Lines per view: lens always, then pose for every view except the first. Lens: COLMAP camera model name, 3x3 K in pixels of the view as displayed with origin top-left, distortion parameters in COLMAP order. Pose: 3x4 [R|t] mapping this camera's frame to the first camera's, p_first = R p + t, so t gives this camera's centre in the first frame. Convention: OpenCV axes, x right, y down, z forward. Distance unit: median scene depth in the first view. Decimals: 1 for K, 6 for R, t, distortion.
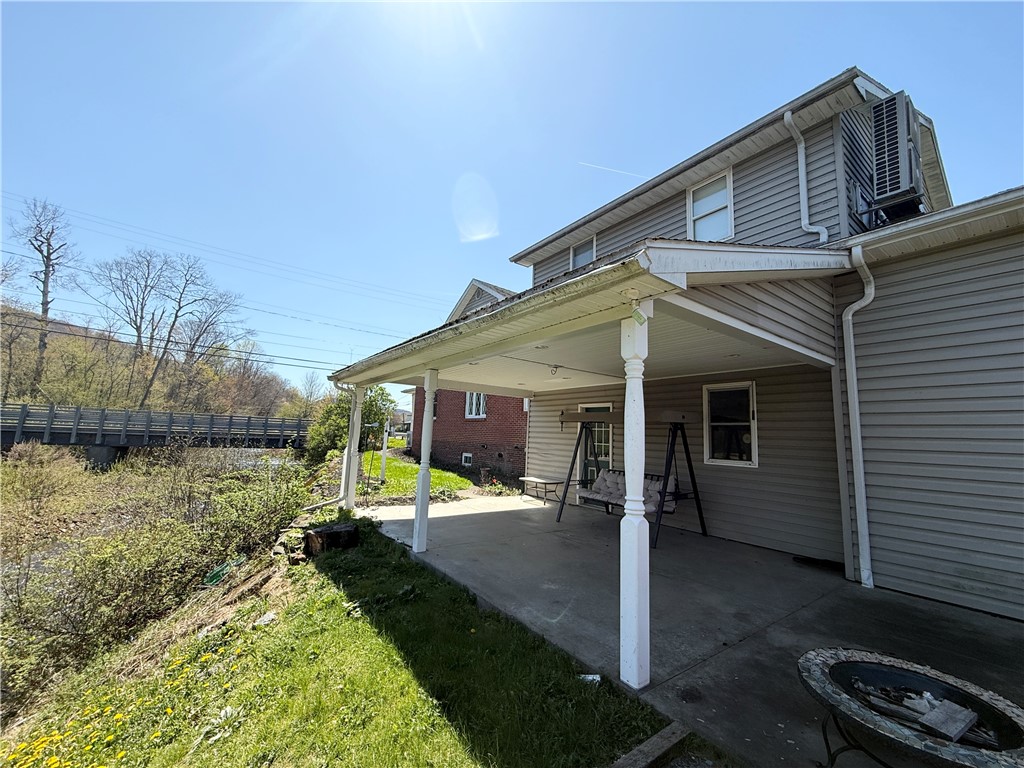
lens RADIAL K [[404.7, 0, 510.4], [0, 404.7, 382.4], [0, 0, 1]] dist [-0.000995, -0.000278]
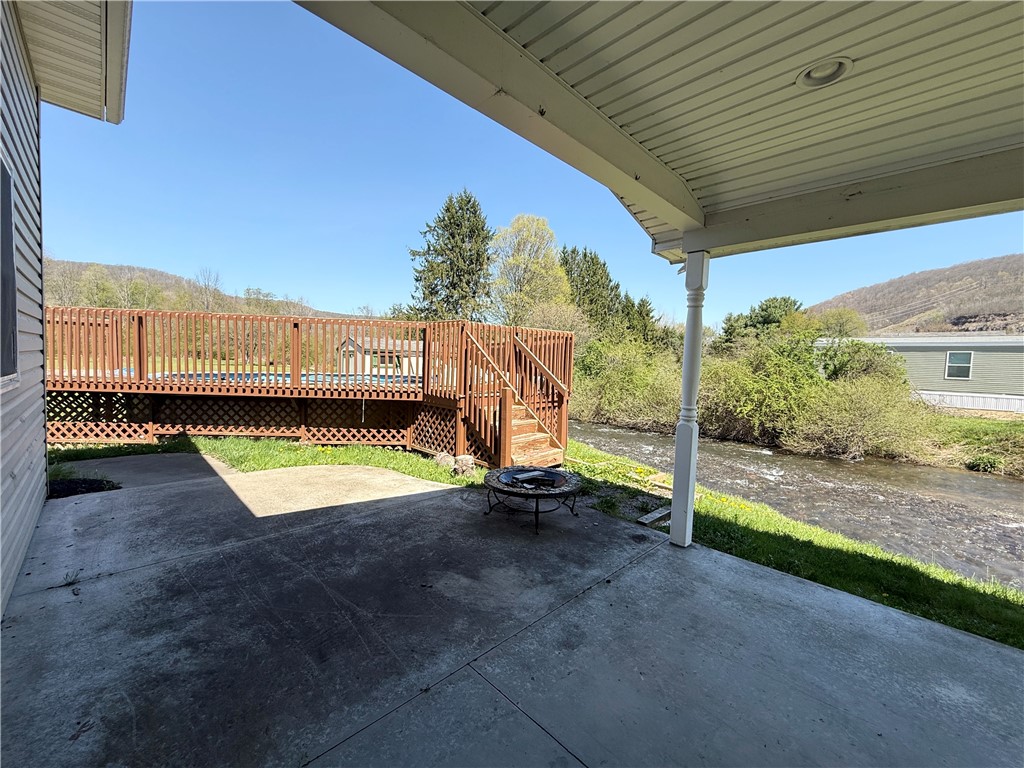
lens RADIAL K [[404.7, 0, 509.0], [0, 404.7, 382.5], [0, 0, 1]] dist [-0.000995, -0.000278]
pose [[-0.986312, -0.065292, -0.151410, 0.441169], [-0.051843, 0.994488, -0.091137, 0.149266], [0.156526, -0.082040, -0.984261, 0.910122]]
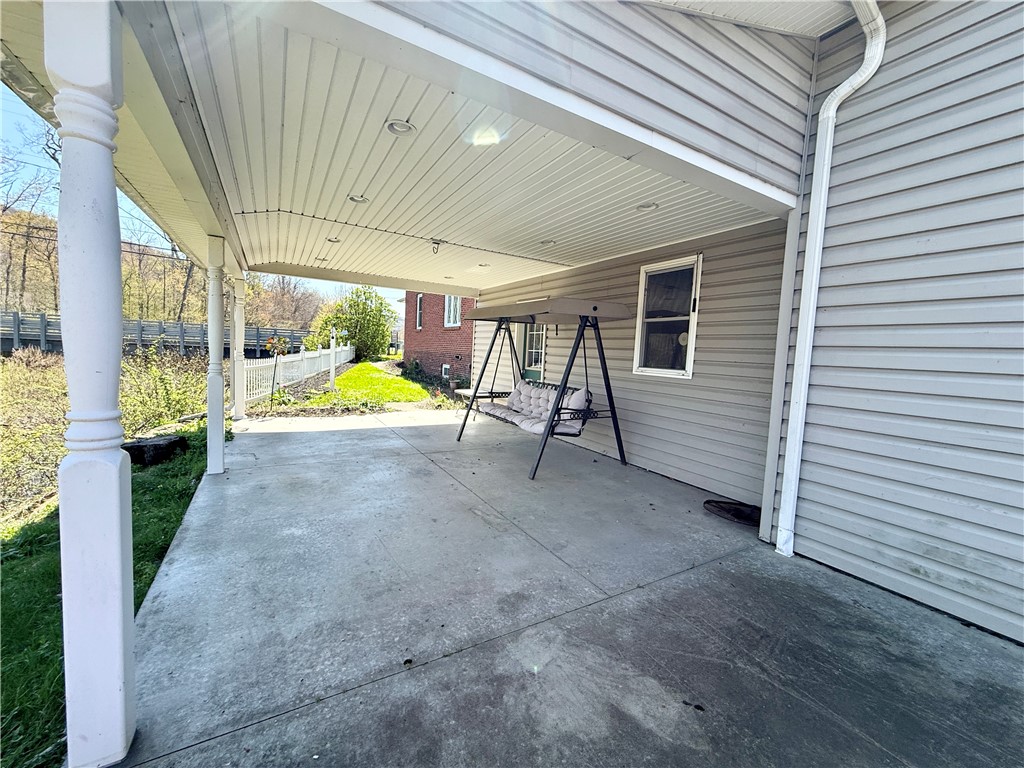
lens RADIAL K [[404.7, 0, 512.0], [0, 404.7, 383.0], [0, 0, 1]] dist [-0.000995, -0.000278]
pose [[0.994975, 0.016857, -0.098697, 0.355024], [0.003802, 0.978655, 0.205474, 0.067044], [0.100054, -0.204817, 0.973673, 0.259085]]
